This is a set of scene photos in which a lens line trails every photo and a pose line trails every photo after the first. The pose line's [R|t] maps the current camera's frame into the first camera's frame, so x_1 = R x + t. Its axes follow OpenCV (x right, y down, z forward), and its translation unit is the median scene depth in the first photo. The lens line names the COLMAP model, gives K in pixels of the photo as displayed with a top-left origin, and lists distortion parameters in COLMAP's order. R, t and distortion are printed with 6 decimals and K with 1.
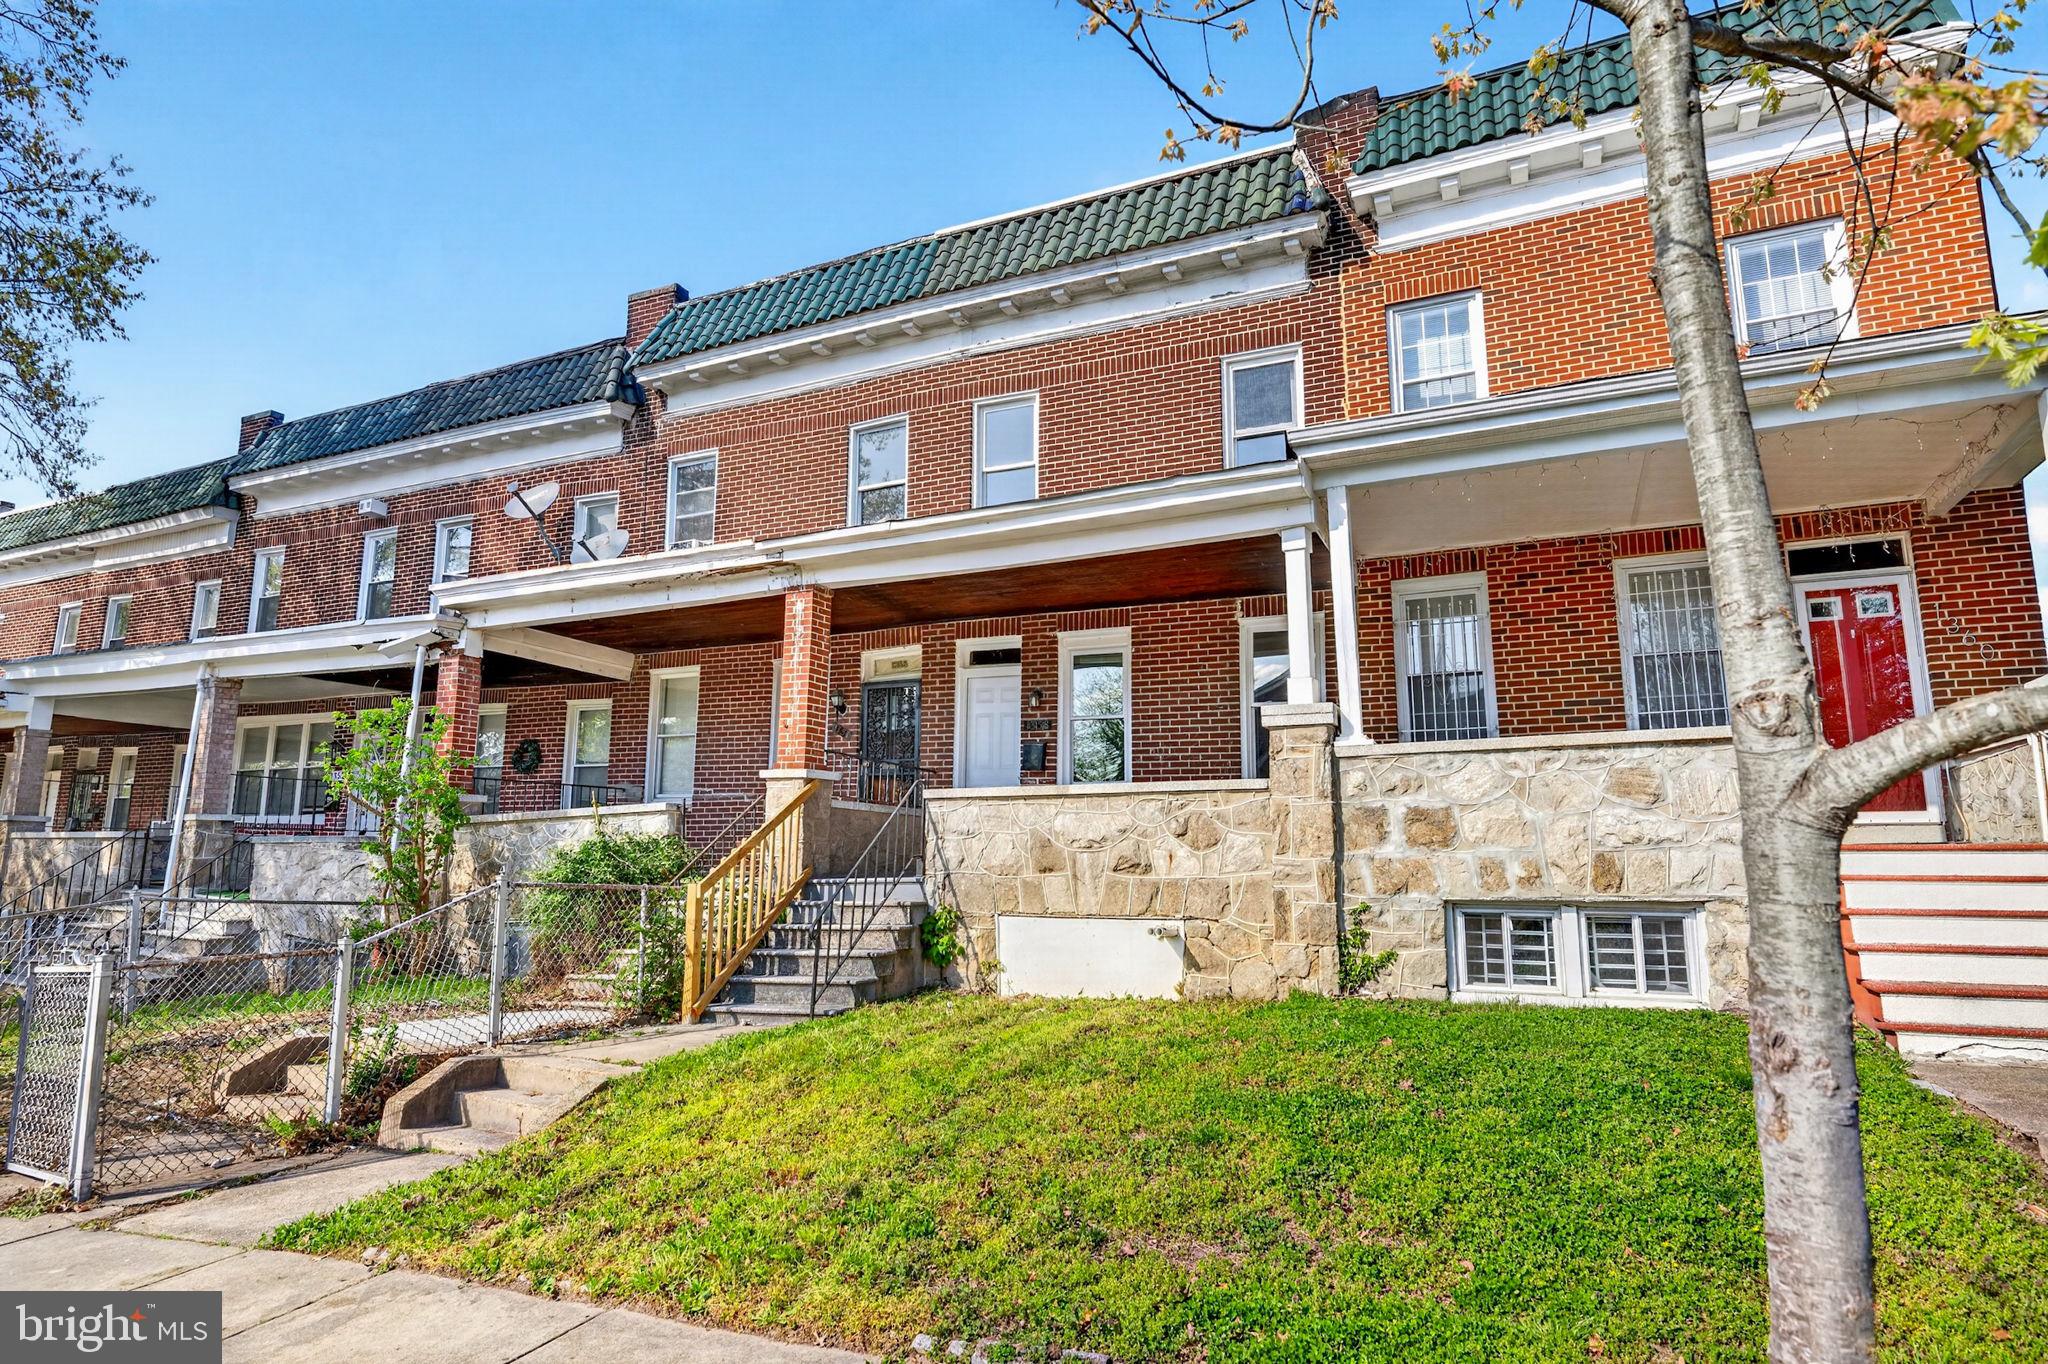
lens RADIAL K [[1107.4, 0, 1027.6], [0, 1107.4, 677.7], [0, 0, 1]] dist [-0.005225, 0.002390]
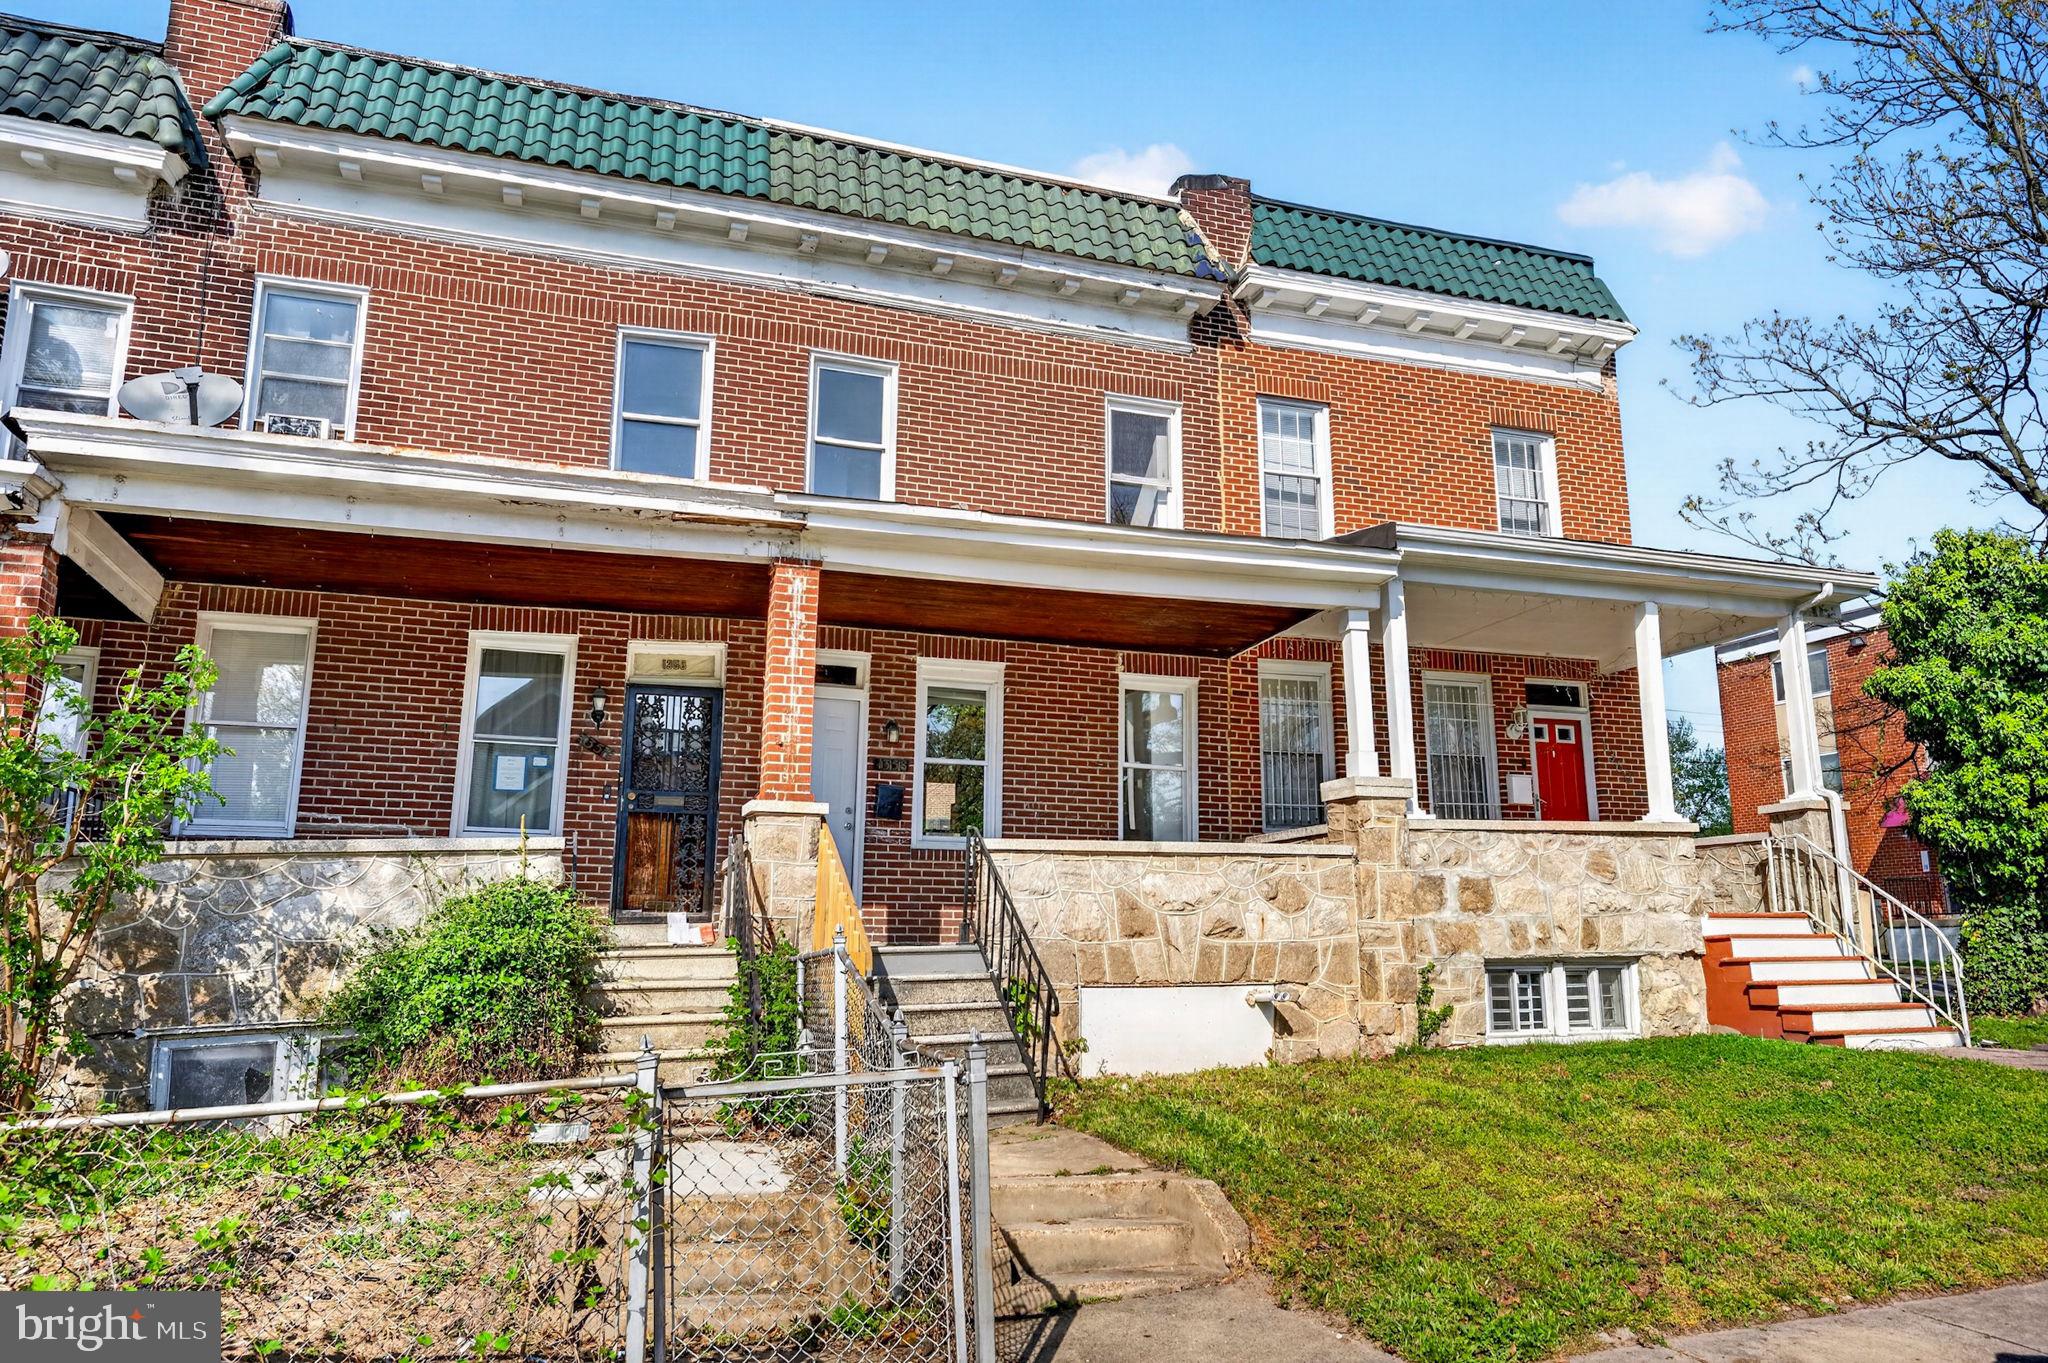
lens RADIAL K [[1369.6, 0, 1025.5], [0, 1369.6, 680.2], [0, 0, 1]] dist [-0.004728, 0.001439]
pose [[0.727872, 0.126516, 0.673940, -0.659018], [-0.107163, 0.991743, -0.070438, 0.044220], [-0.677287, -0.020952, 0.735420, 0.191780]]
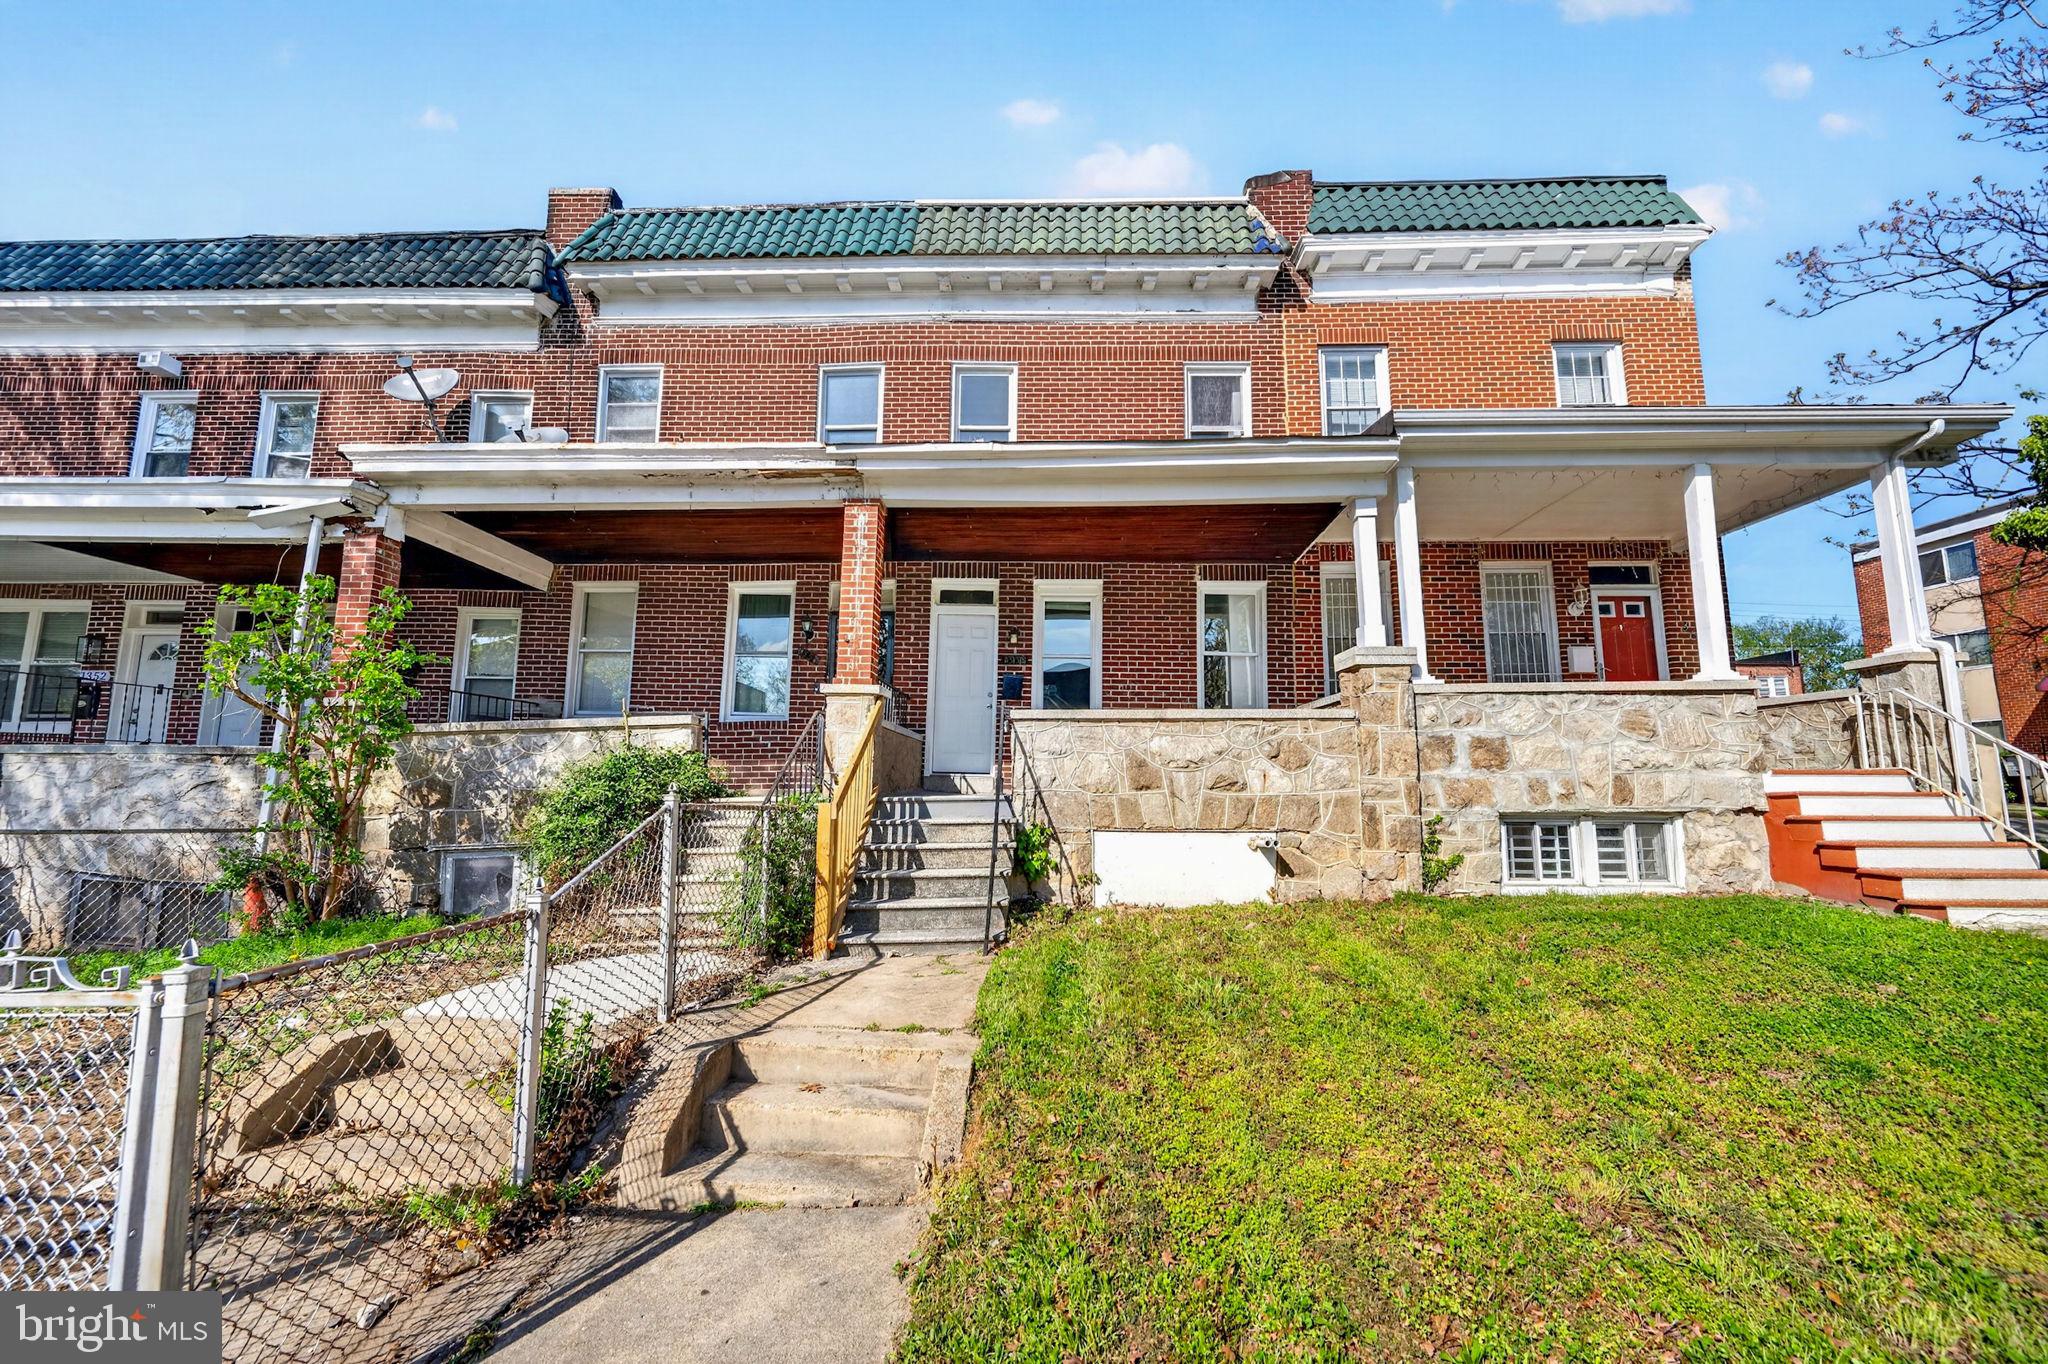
lens RADIAL K [[794.0, 0, 1025.7], [0, 794.0, 679.3], [0, 0, 1]] dist [-0.002520, 0.000358]
pose [[0.921513, 0.053227, 0.384683, -0.309133], [-0.066487, 0.997561, 0.021241, 0.047510], [-0.382614, -0.045151, 0.922804, 0.269041]]
